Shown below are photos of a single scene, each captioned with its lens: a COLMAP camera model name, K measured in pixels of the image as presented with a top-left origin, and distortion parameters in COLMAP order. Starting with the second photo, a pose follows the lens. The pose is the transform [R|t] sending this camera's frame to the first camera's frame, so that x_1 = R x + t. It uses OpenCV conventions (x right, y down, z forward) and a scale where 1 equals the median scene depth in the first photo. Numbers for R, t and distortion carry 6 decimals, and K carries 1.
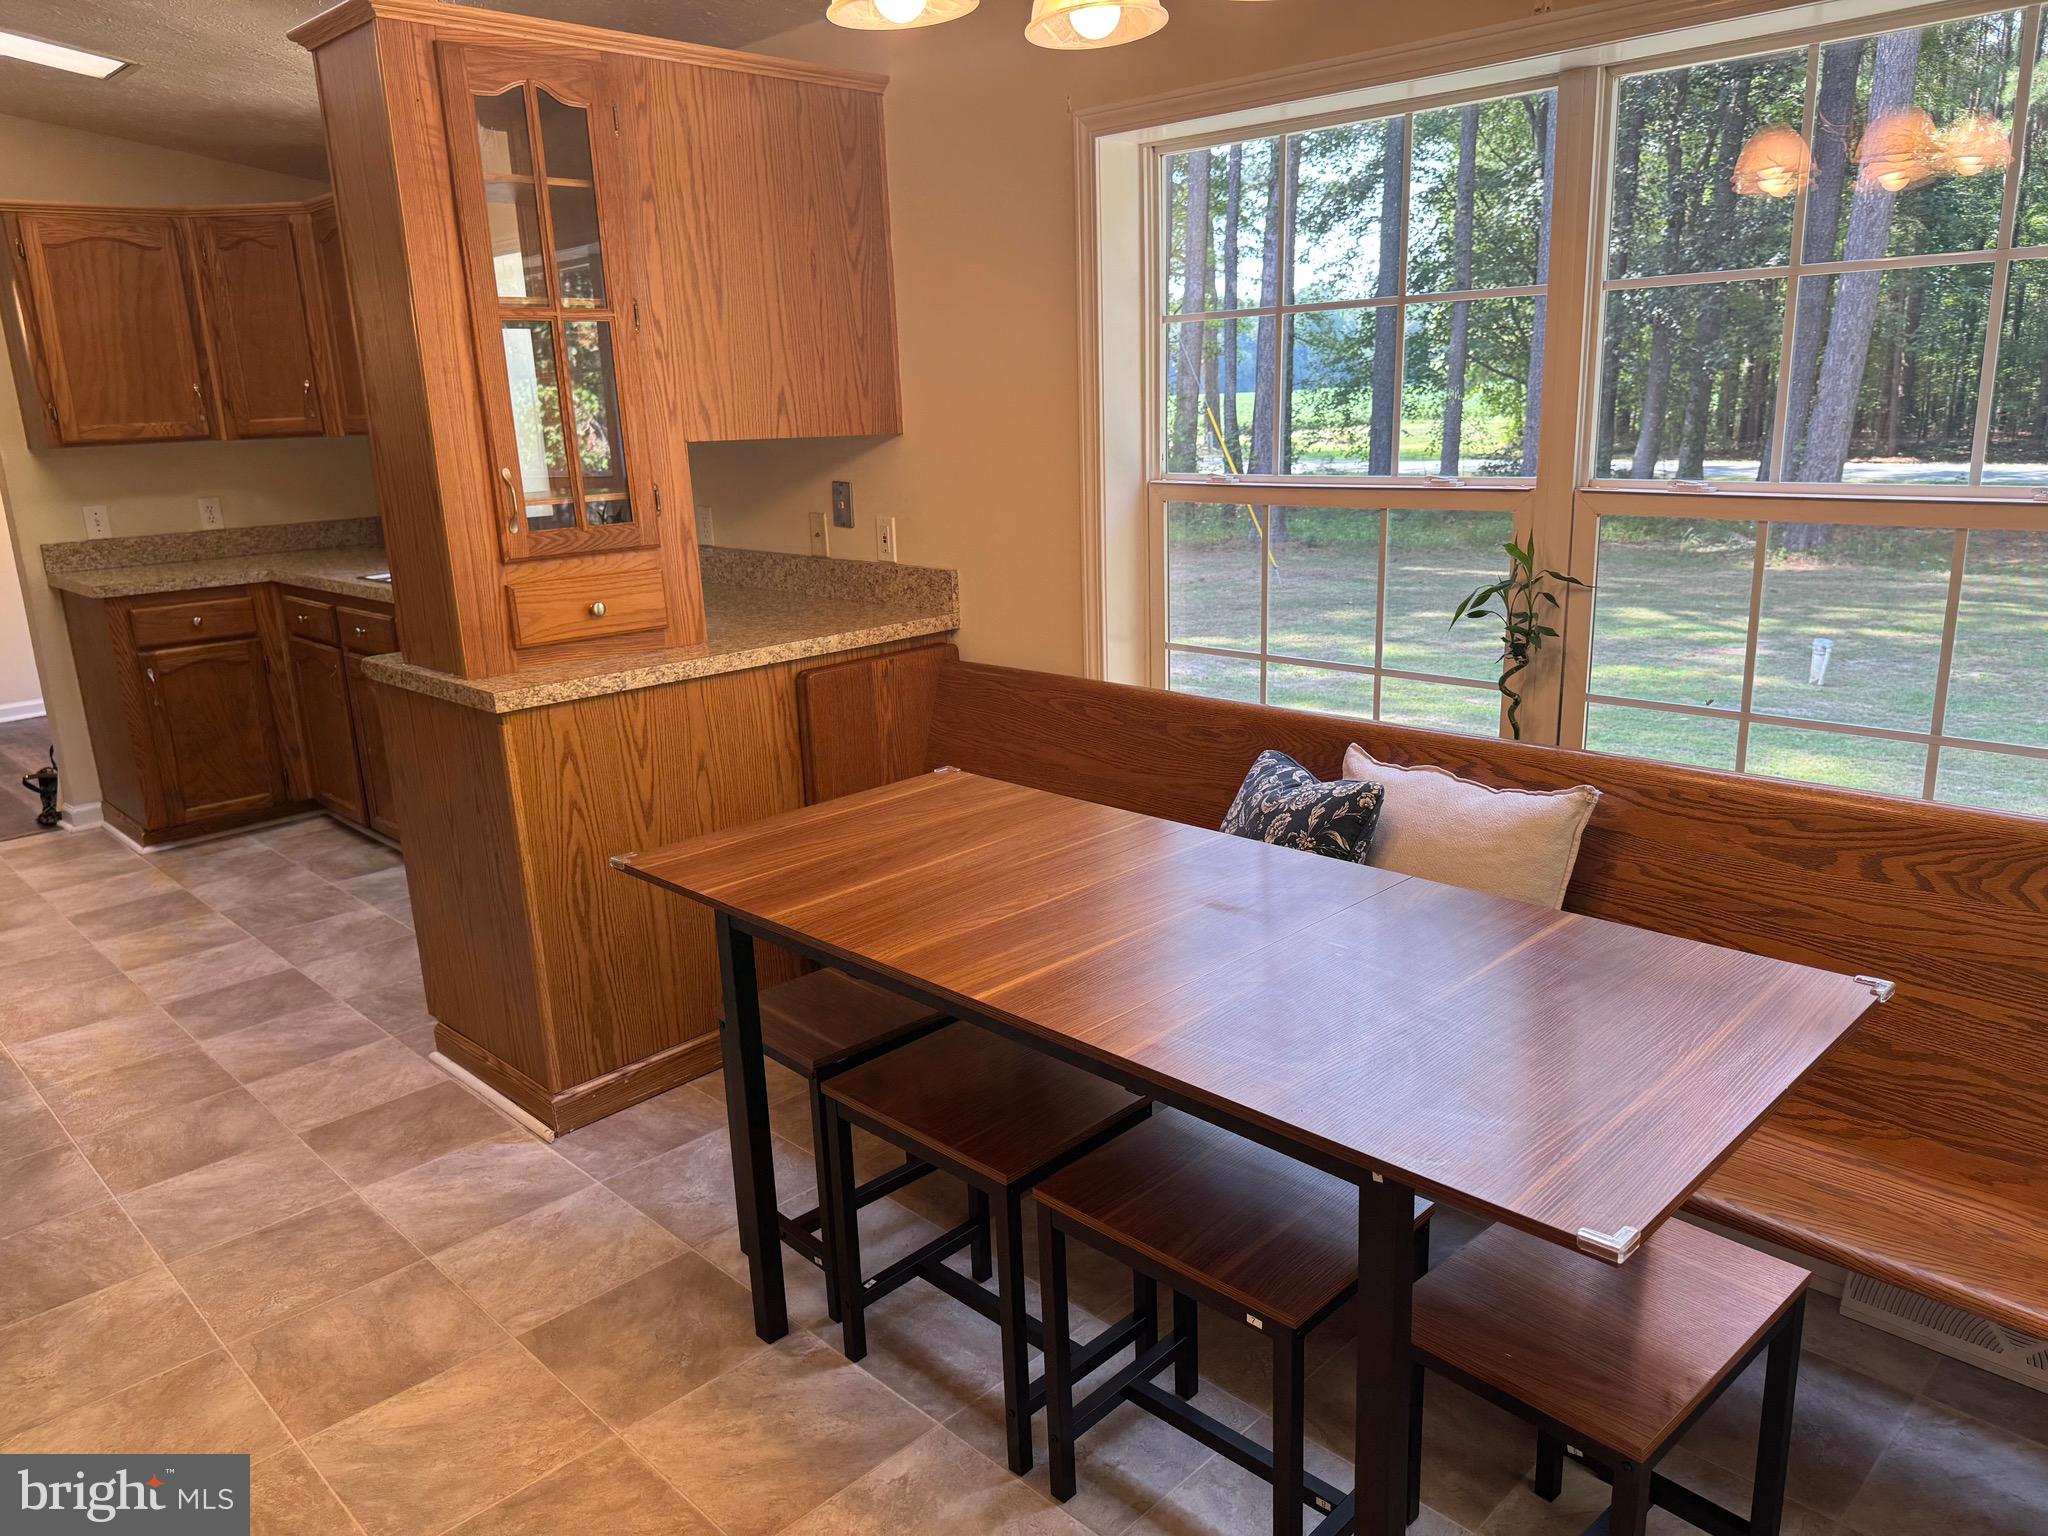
lens RADIAL K [[1445.5, 0, 1024.0], [0, 1445.5, 768.0], [0, 0, 1]] dist [0.072608, -0.070723]
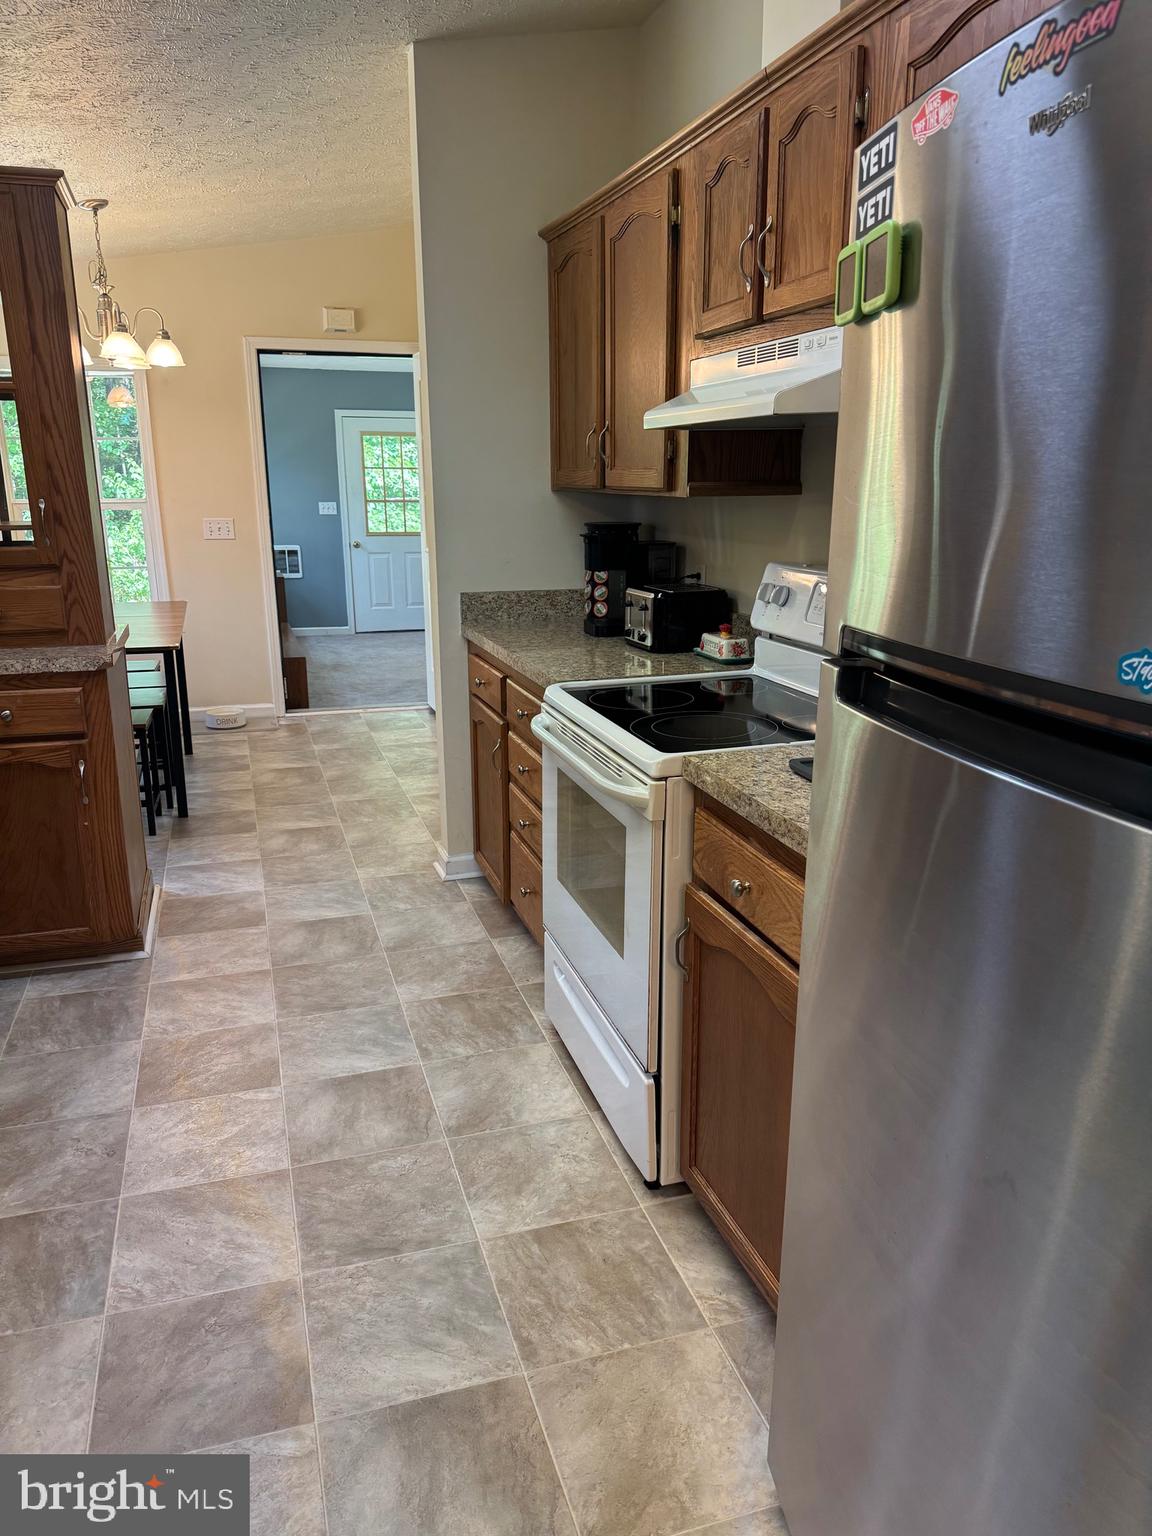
lens RADIAL K [[1081.9, 0, 571.3], [0, 1081.9, 793.1], [0, 0, 1]] dist [0.033234, -0.037367]
pose [[-0.890237, -0.094255, 0.445638, -1.299617], [0.142683, 0.871413, 0.469342, -0.365556], [-0.432572, 0.481410, -0.762316, 1.696785]]
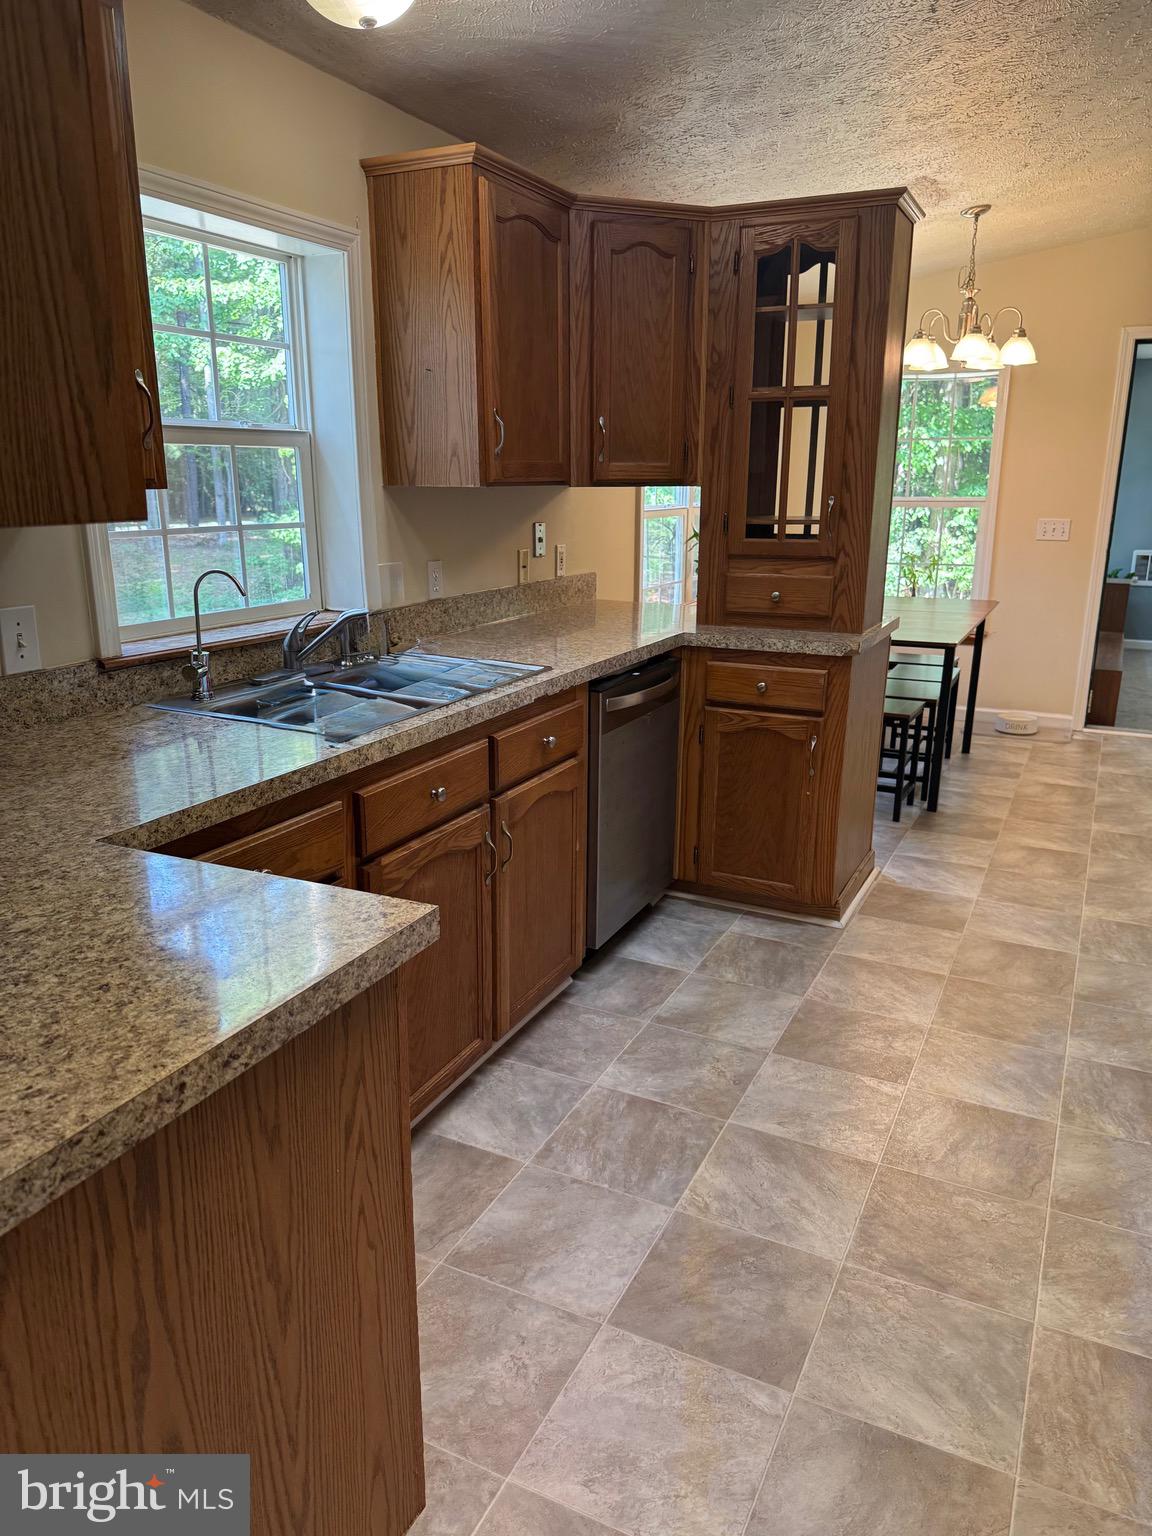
lens RADIAL K [[1081.9, 0, 571.3], [0, 1081.9, 793.1], [0, 0, 1]] dist [0.033234, -0.037367]
pose [[-0.333748, -0.233430, 0.913303, -1.374885], [0.243543, 0.914610, 0.322762, -0.346363], [-0.910658, 0.330150, -0.248399, 1.630014]]
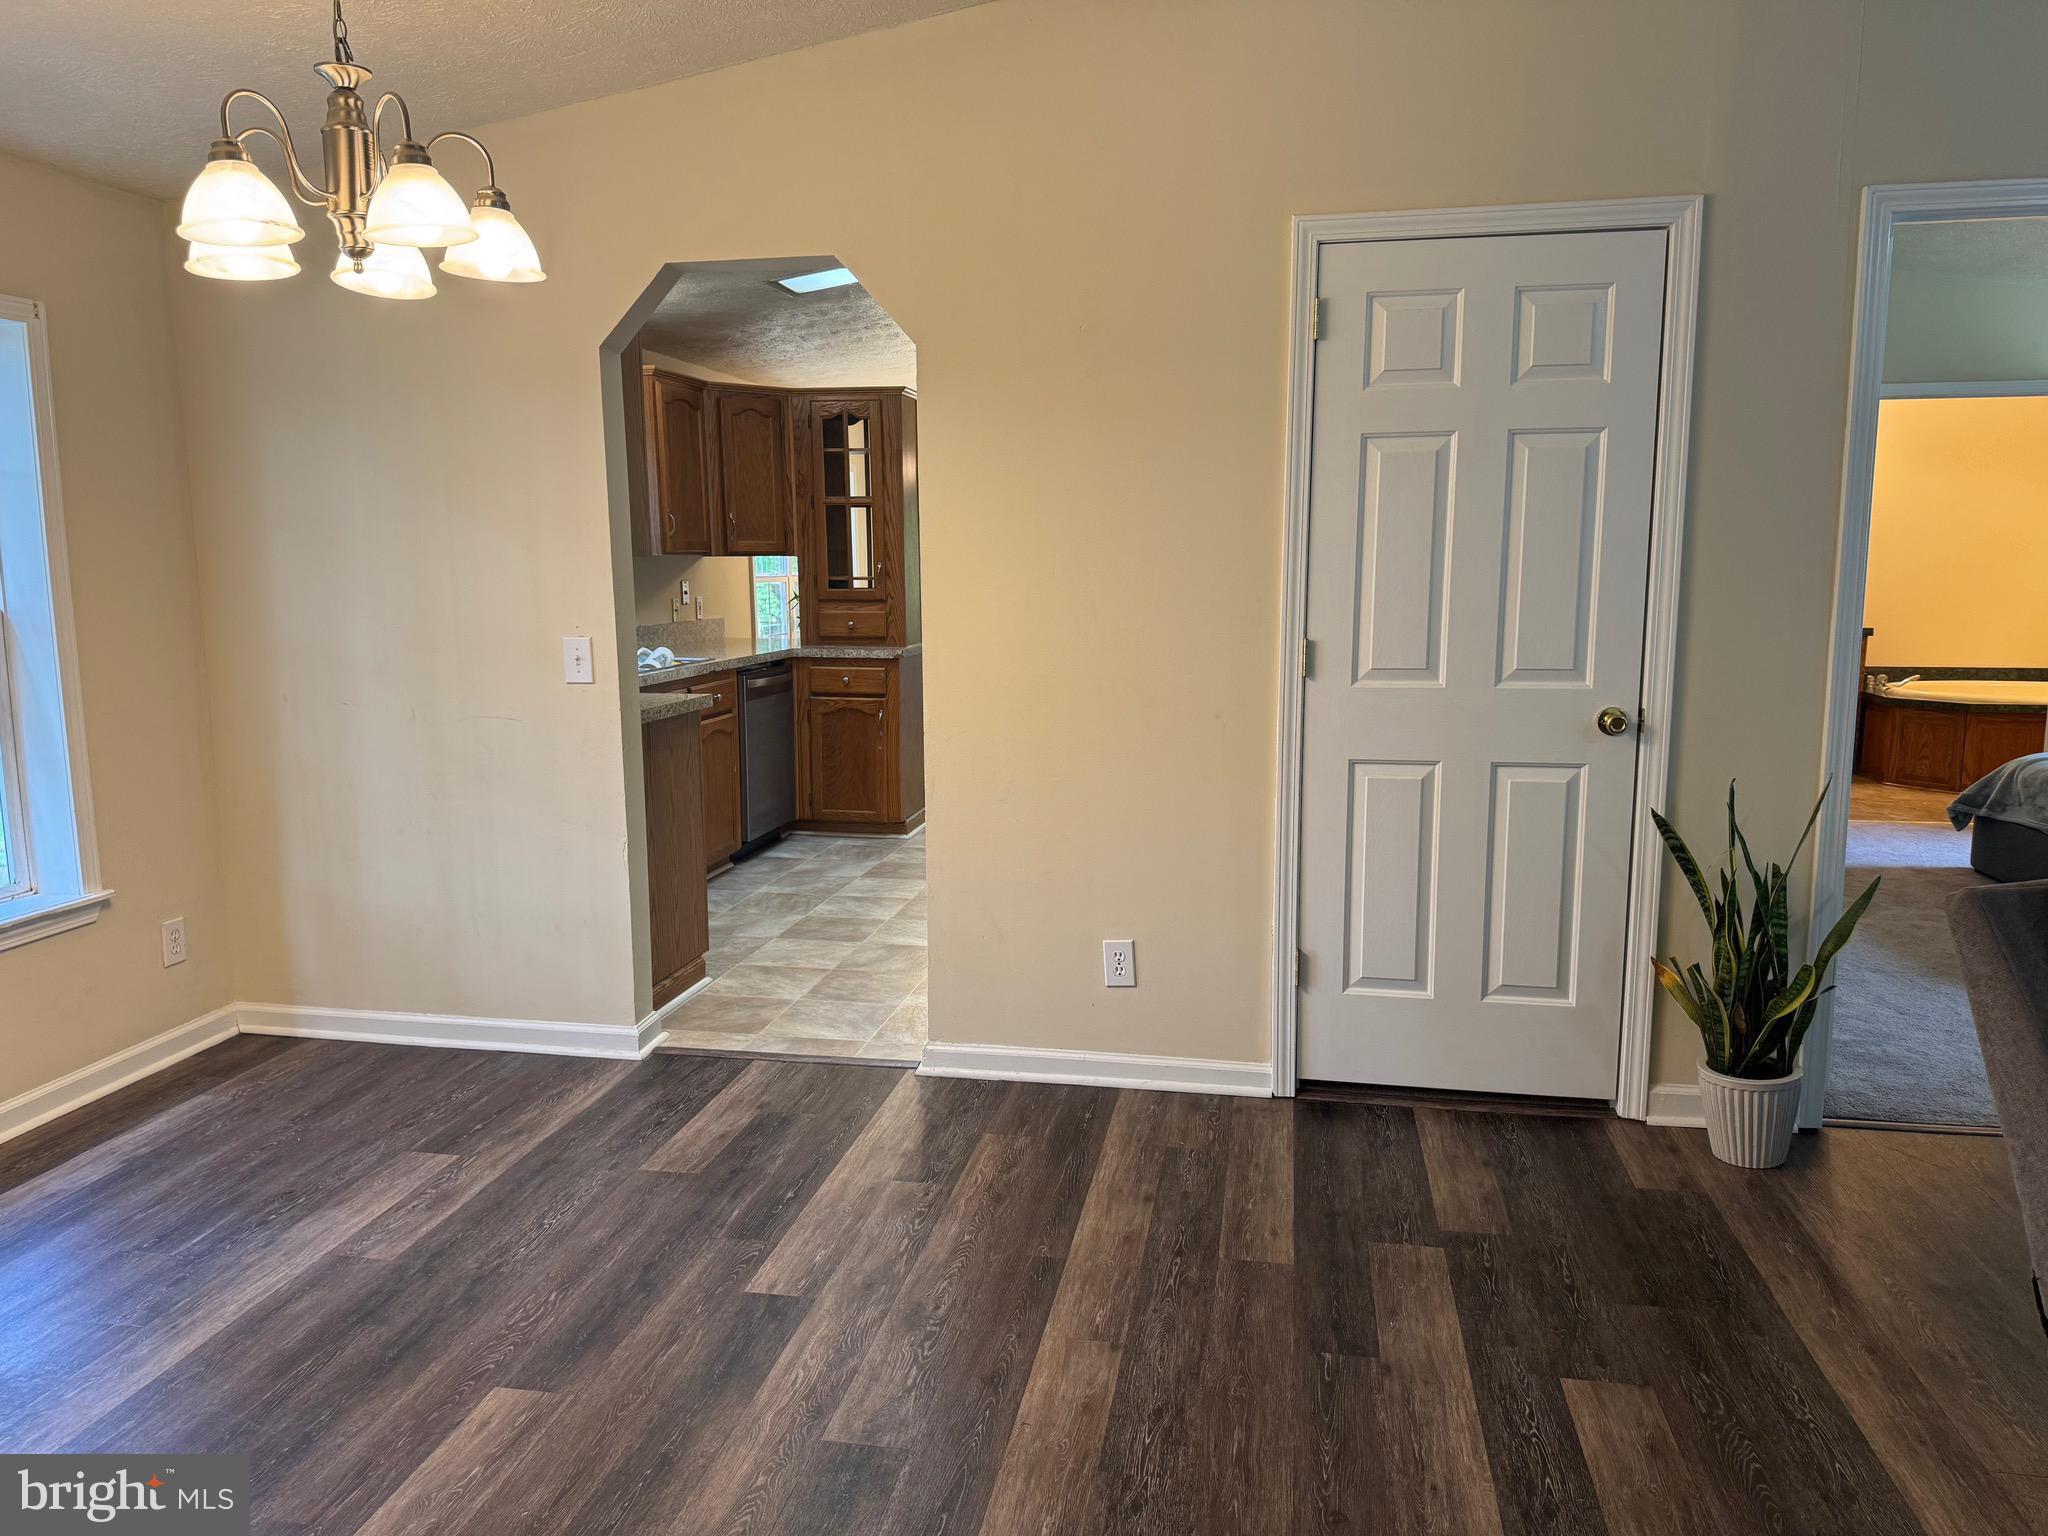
lens RADIAL K [[1436.1, 0, 1024.0], [0, 1436.1, 768.0], [0, 0, 1]] dist [0.158363, -0.205200]
pose [[-0.570775, -0.087701, 0.816410, -2.422169], [0.227257, 0.938567, 0.259706, -0.439402], [-0.789031, 0.333769, -0.515779, 2.133278]]
